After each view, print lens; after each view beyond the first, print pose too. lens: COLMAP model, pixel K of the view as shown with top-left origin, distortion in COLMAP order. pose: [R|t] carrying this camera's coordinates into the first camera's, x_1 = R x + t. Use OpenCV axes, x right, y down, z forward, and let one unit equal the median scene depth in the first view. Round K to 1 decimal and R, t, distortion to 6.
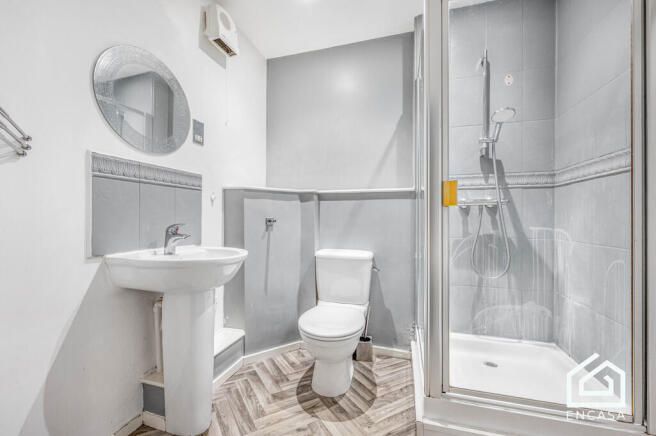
lens RADIAL K [[264.4, 0, 328.0], [0, 264.4, 218.0], [0, 0, 1]] dist [0.001232, 0.000382]
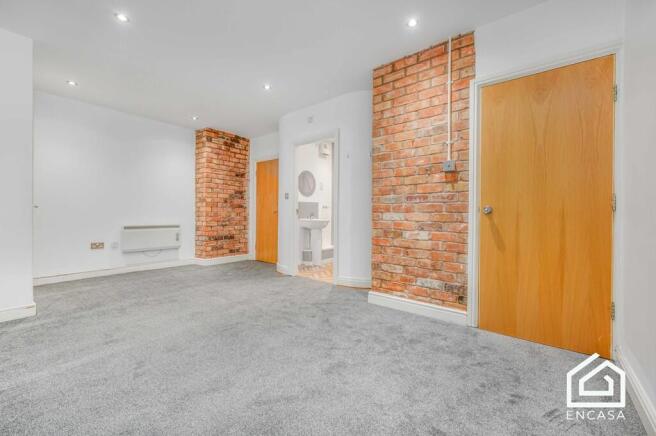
lens RADIAL K [[264.4, 0, 328.0], [0, 264.4, 218.0], [0, 0, 1]] dist [0.001232, 0.000382]
pose [[0.917030, 0.000398, -0.398819, 1.252535], [0.003242, 0.999959, 0.008454, 0.077744], [0.398806, -0.009046, 0.916991, -2.625487]]
